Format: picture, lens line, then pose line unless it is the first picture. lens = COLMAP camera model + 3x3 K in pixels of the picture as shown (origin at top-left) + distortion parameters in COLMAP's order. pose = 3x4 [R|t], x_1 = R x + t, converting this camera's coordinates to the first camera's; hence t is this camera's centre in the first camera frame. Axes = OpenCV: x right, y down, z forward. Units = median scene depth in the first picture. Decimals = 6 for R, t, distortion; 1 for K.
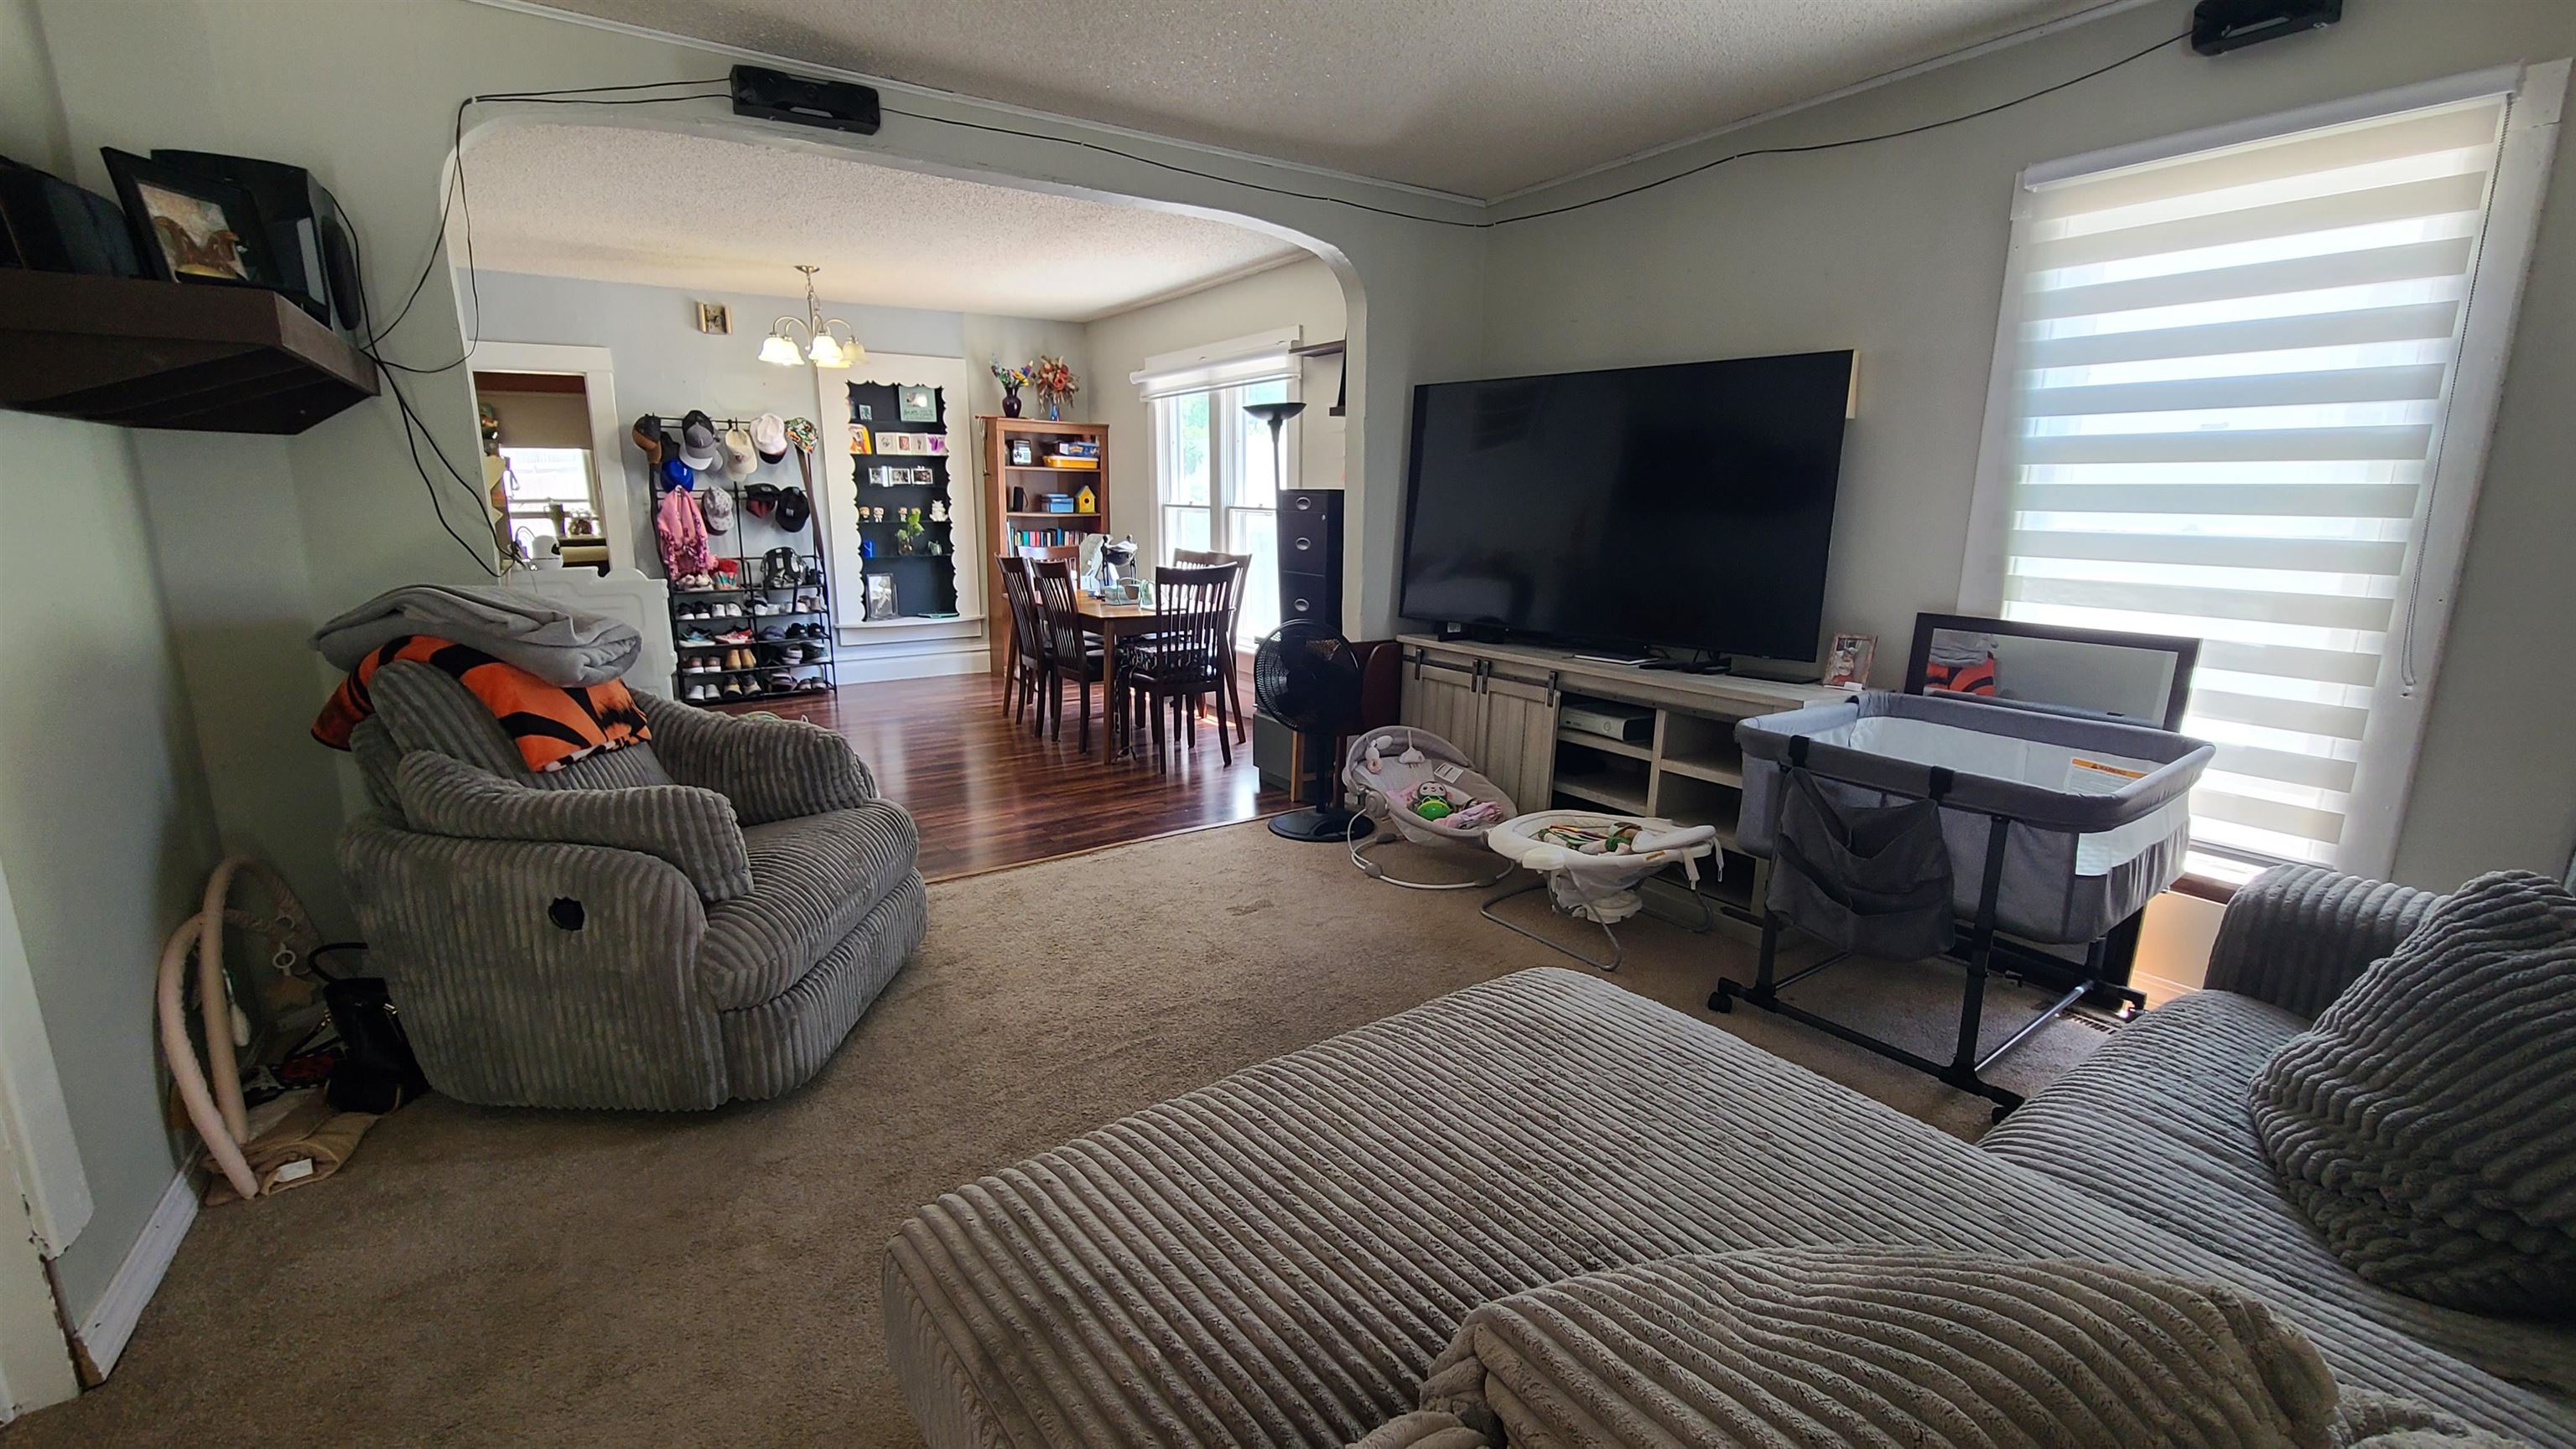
lens RADIAL K [[1064.1, 0, 1290.1], [0, 1064.1, 727.1], [0, 0, 1]] dist [-0.003539, -0.000093]
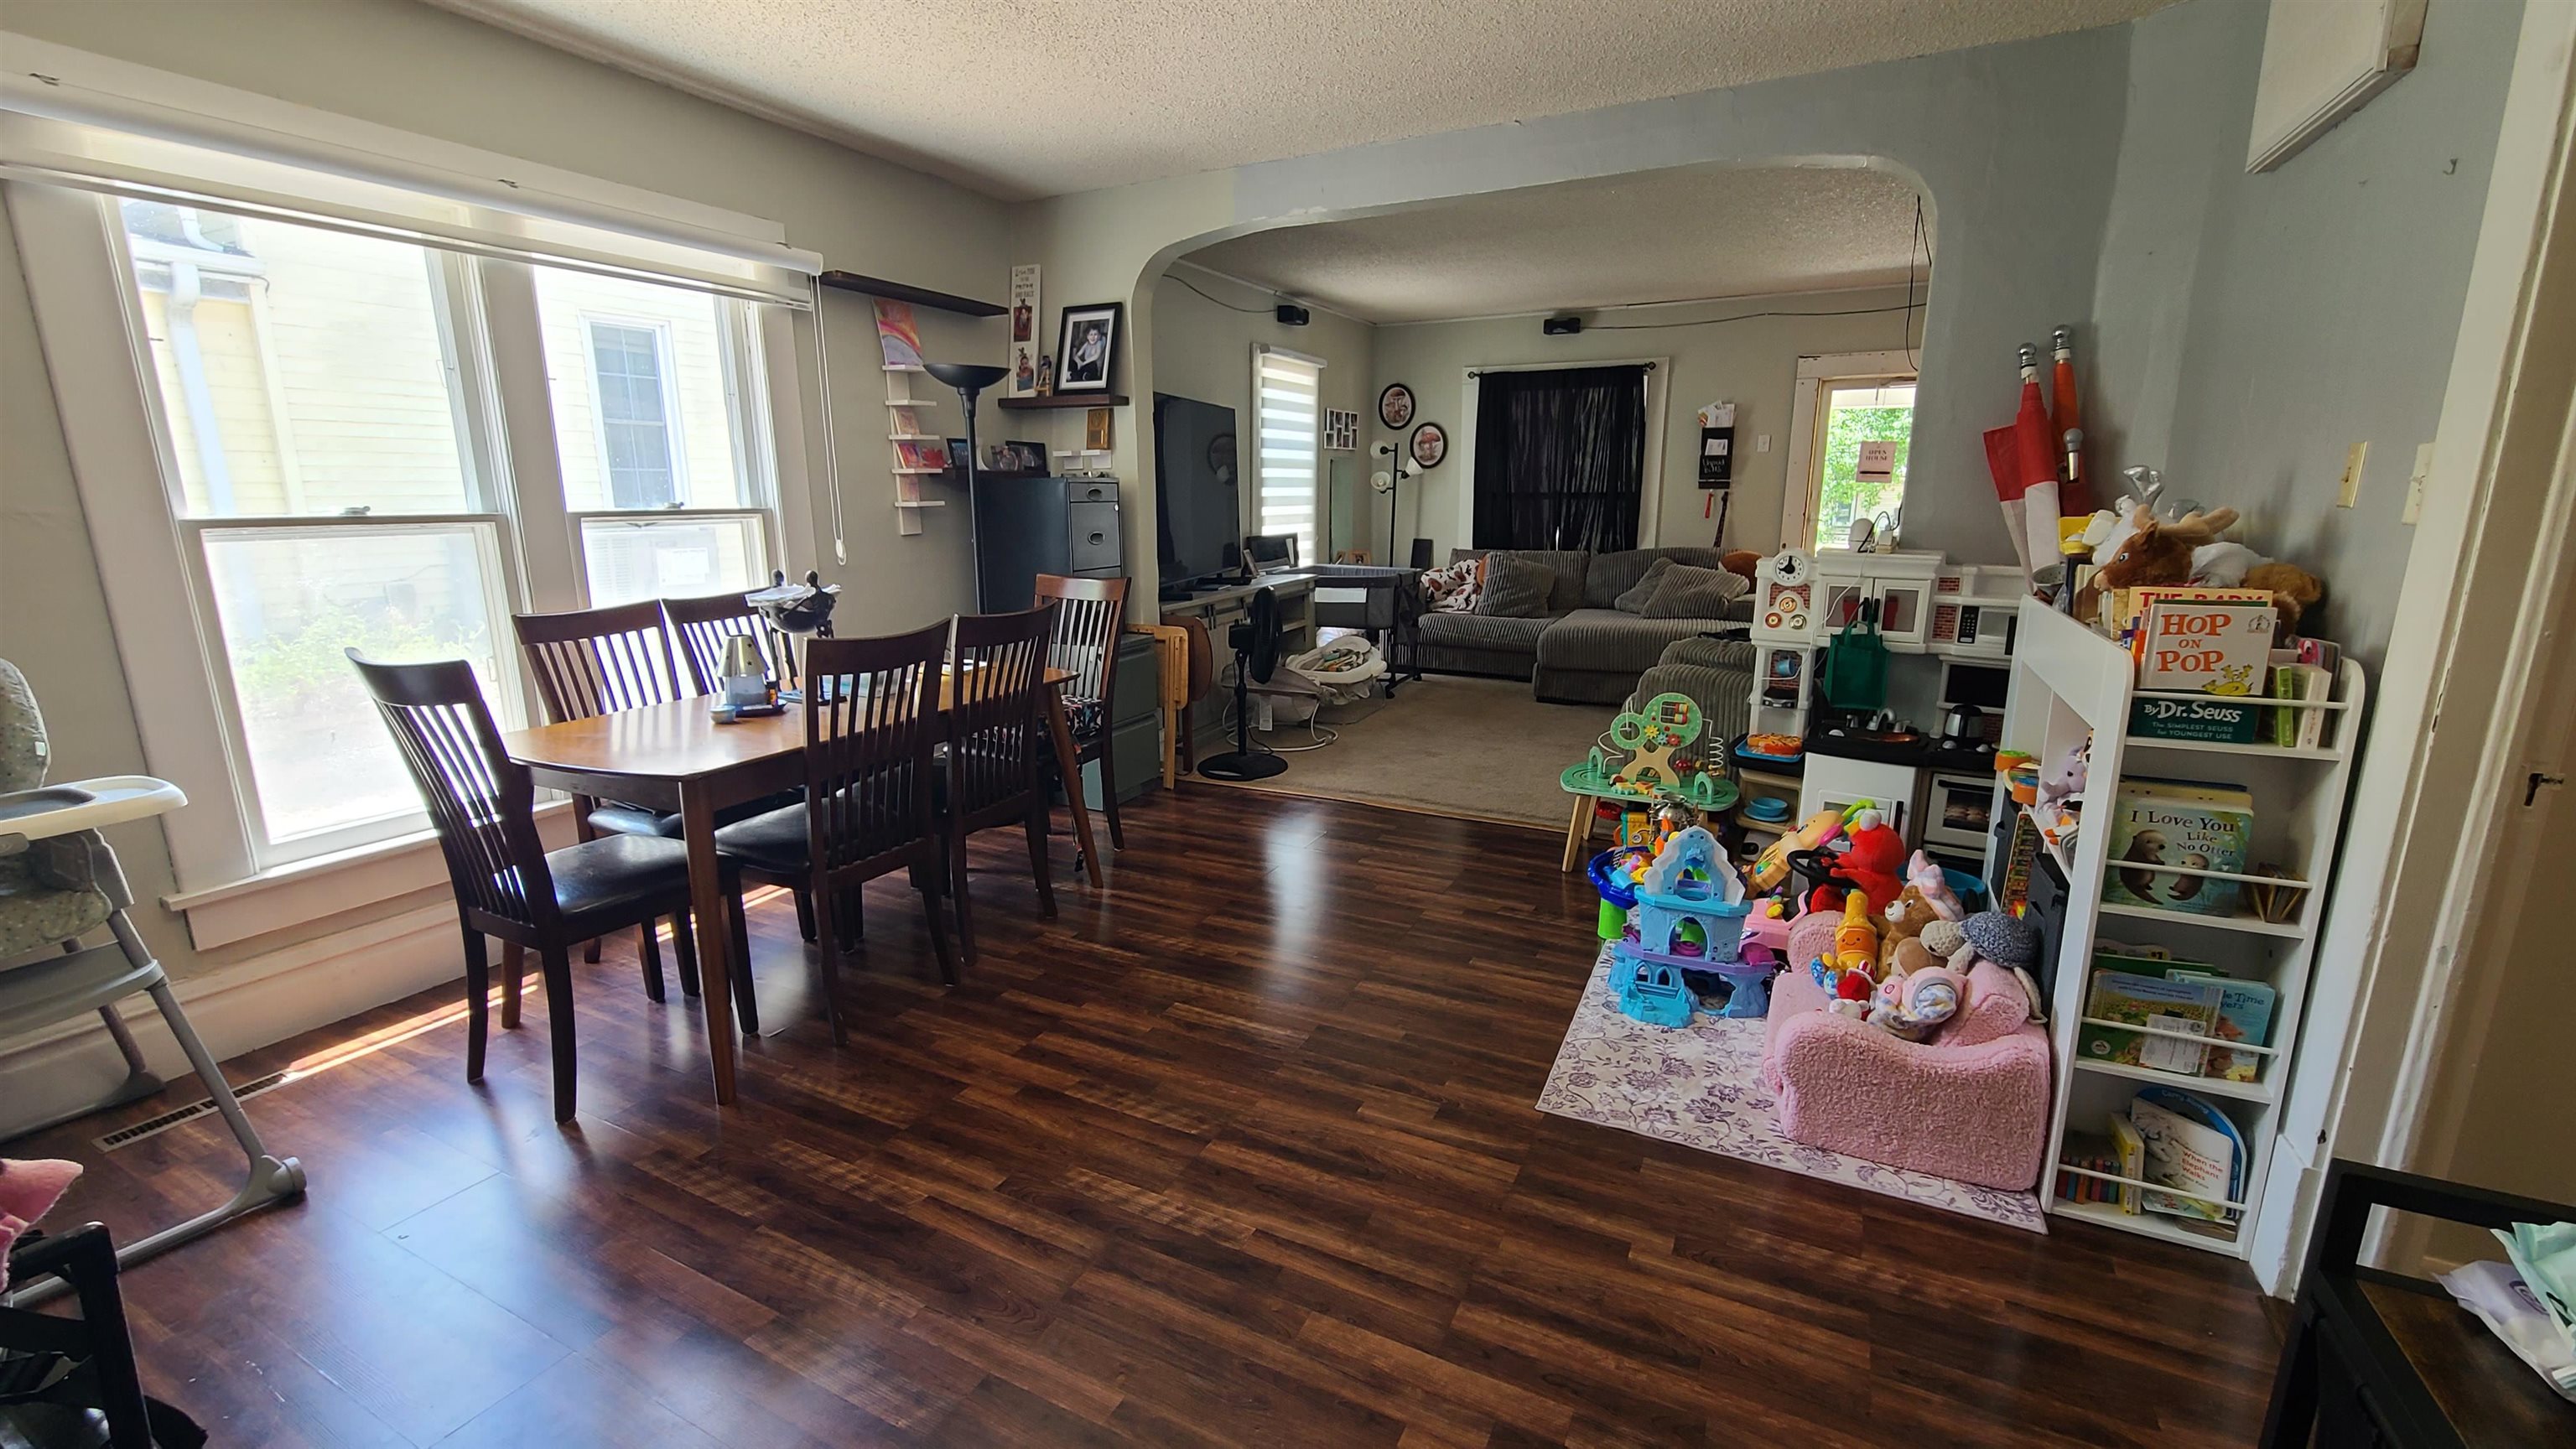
lens RADIAL K [[1064.1, 0, 1285.1], [0, 1064.1, 722.1], [0, 0, 1]] dist [-0.003539, -0.000093]
pose [[-0.492451, -0.204421, 0.845993, -1.403412], [0.175078, 0.928889, 0.326364, -0.469627], [-0.852549, 0.308833, -0.421643, 2.052161]]
